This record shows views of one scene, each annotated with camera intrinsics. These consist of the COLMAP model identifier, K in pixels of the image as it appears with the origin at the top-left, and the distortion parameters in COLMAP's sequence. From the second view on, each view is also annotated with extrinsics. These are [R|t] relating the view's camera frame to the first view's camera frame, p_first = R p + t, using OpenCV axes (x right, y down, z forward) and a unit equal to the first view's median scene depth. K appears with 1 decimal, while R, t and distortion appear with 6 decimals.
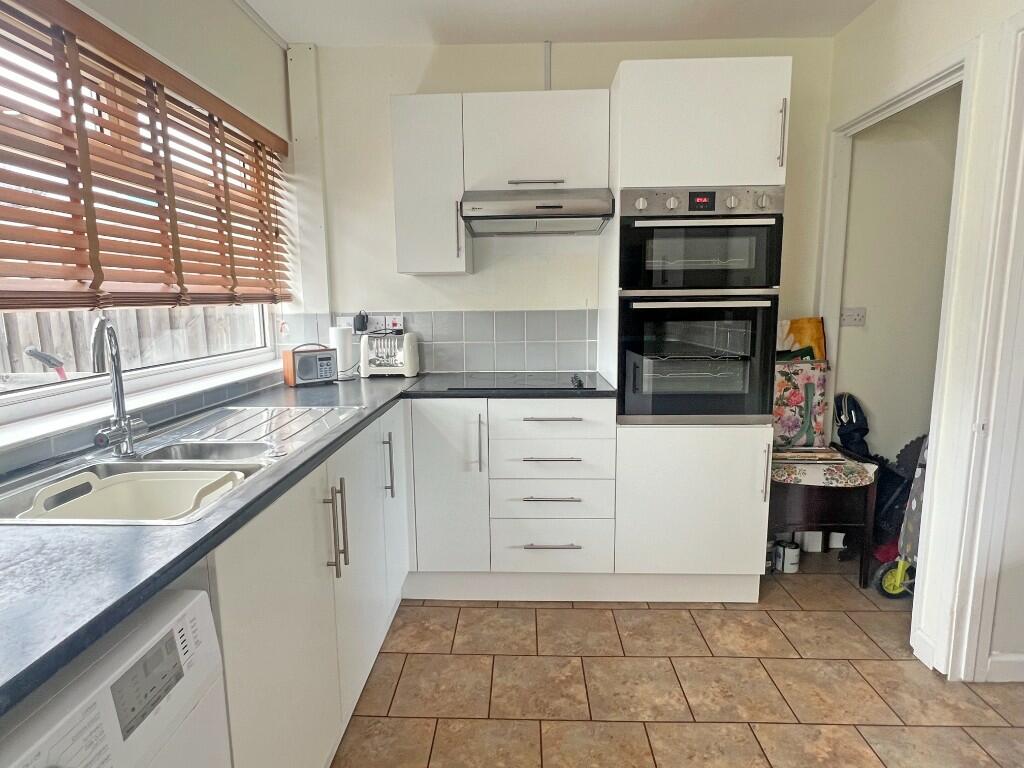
lens RADIAL K [[564.2, 0, 507.3], [0, 564.2, 383.9], [0, 0, 1]] dist [-0.001962, 0.000516]
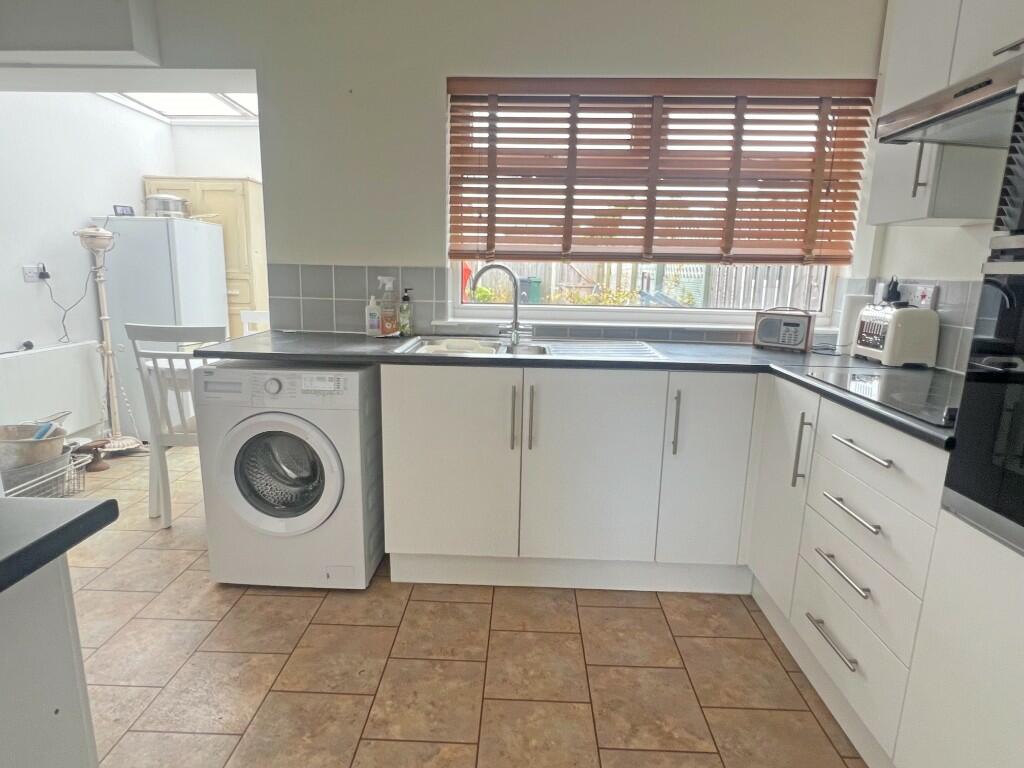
lens RADIAL K [[564.2, 0, 509.6], [0, 564.2, 380.1], [0, 0, 1]] dist [-0.001962, 0.000516]
pose [[0.009450, 0.209180, -0.977832, 0.652445], [-0.170314, 0.963924, 0.204559, -0.071795], [0.985344, 0.164606, 0.044735, 0.552507]]
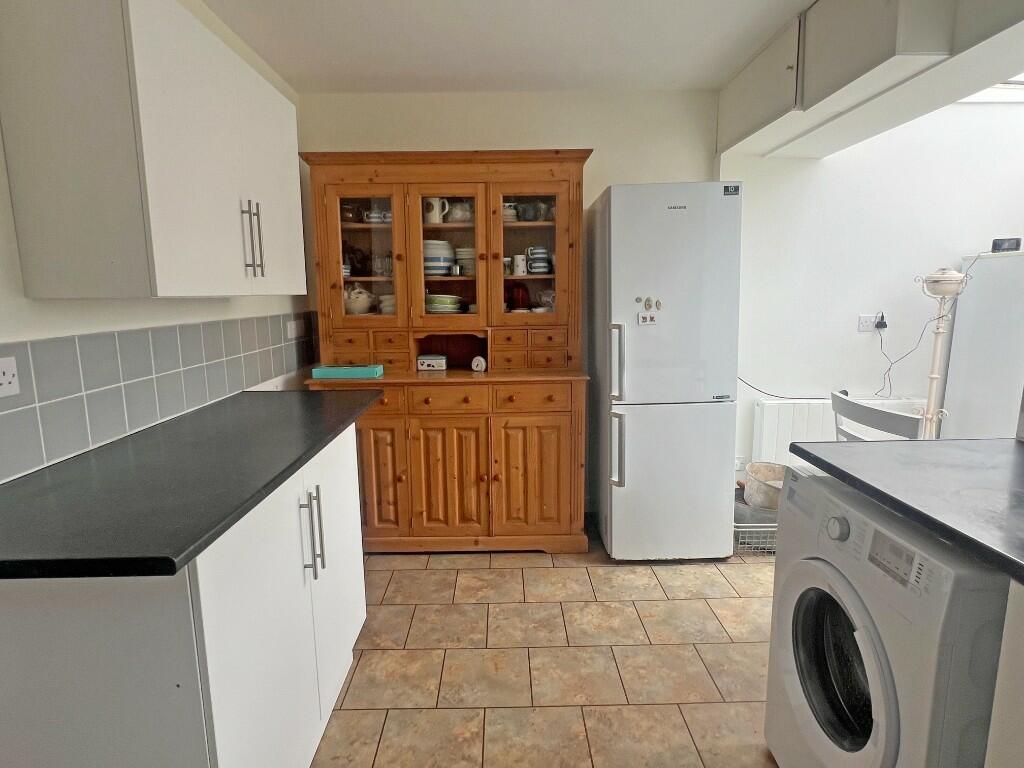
lens RADIAL K [[564.2, 0, 509.5], [0, 564.2, 377.2], [0, 0, 1]] dist [-0.001962, 0.000516]
pose [[-0.998931, 0.028647, -0.036285, 0.120398], [0.016578, 0.954637, 0.297311, -0.133127], [0.043156, 0.296392, -0.954091, 0.702967]]
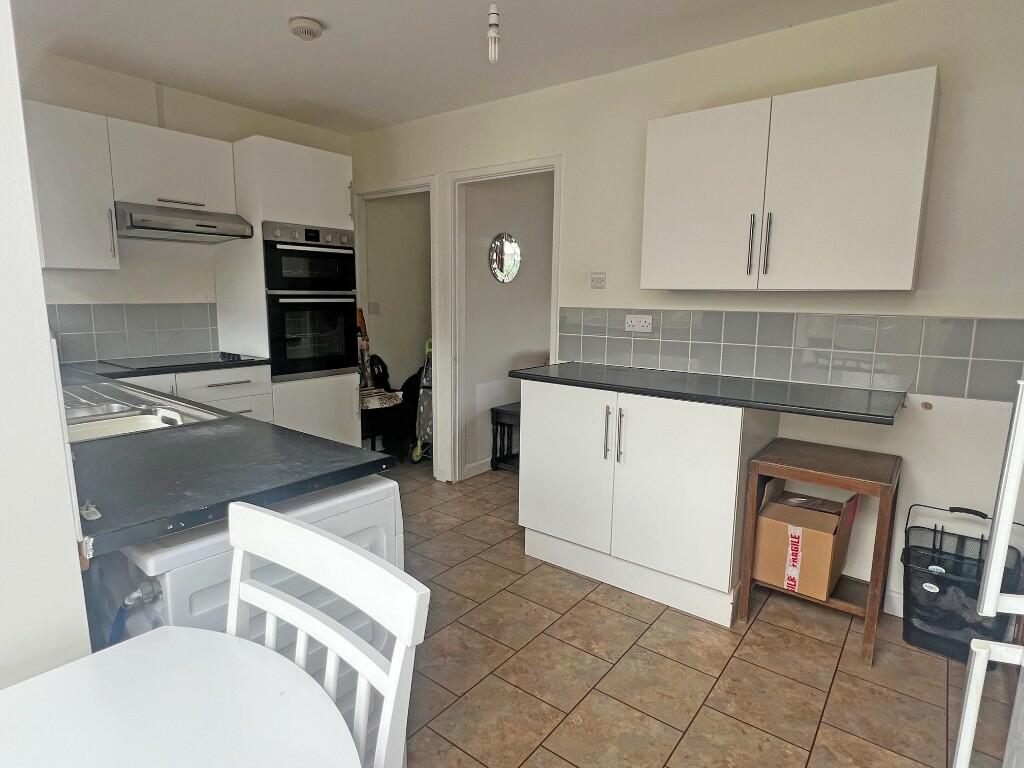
lens RADIAL K [[564.2, 0, 513.4], [0, 564.2, 385.0], [0, 0, 1]] dist [-0.001962, 0.000516]
pose [[0.577955, -0.112198, 0.808319, -0.636669], [0.102706, 0.992628, 0.064345, 0.049988], [-0.809580, 0.045830, 0.585218, -0.360323]]
